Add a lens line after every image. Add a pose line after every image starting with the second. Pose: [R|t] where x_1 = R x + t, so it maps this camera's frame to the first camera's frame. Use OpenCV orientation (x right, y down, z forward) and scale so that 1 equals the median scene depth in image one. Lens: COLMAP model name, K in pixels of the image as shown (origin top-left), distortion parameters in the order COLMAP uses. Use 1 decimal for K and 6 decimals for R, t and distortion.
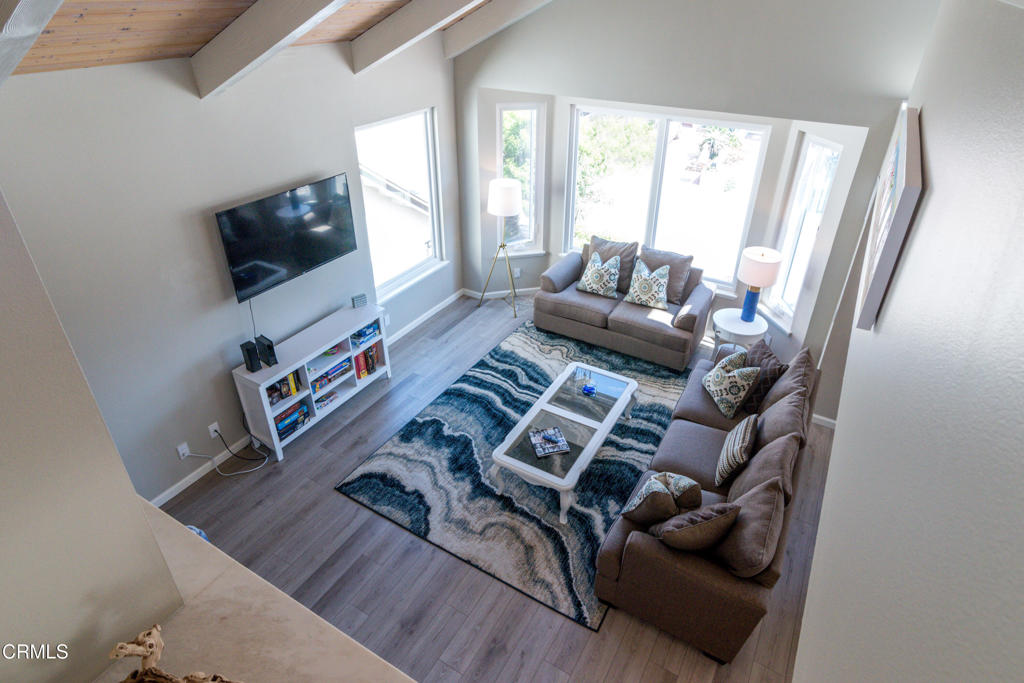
lens RADIAL K [[577.5, 0, 524.8], [0, 577.5, 302.3], [0, 0, 1]] dist [0.000818, 0.000197]
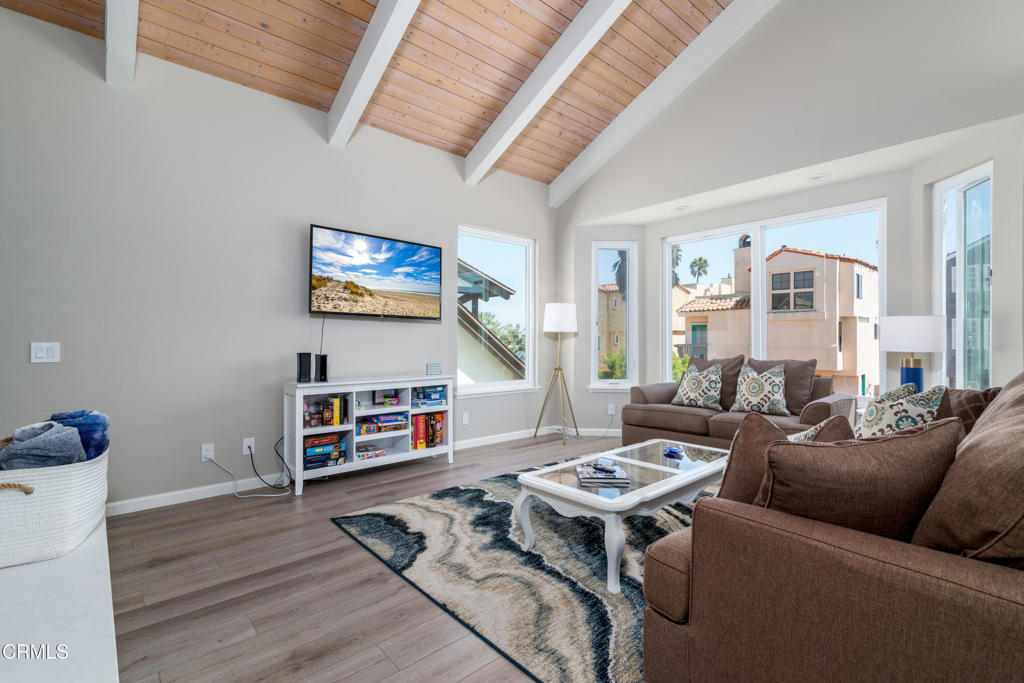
lens RADIAL K [[465.0, 0, 511.0], [0, 465.0, 336.2], [0, 0, 1]] dist [0.000369, -0.000140]
pose [[0.949744, -0.010799, -0.312841, 0.112077], [-0.146904, 0.867137, -0.475912, 0.371153], [0.276415, 0.497952, 0.821972, 0.411671]]
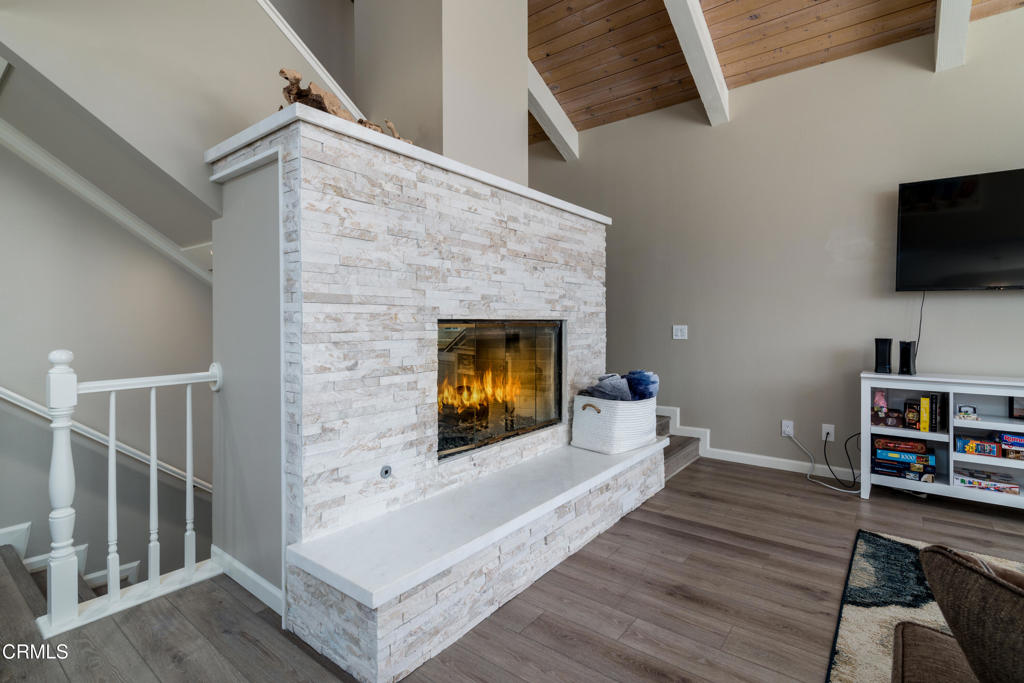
lens RADIAL K [[491.9, 0, 511.7], [0, 491.9, 326.4], [0, 0, 1]] dist [0.000995, 0.000378]
pose [[-0.137392, -0.001769, -0.990515, 0.315111], [-0.486636, 0.871112, 0.065945, 0.272418], [0.862733, 0.491081, -0.120545, 0.587485]]
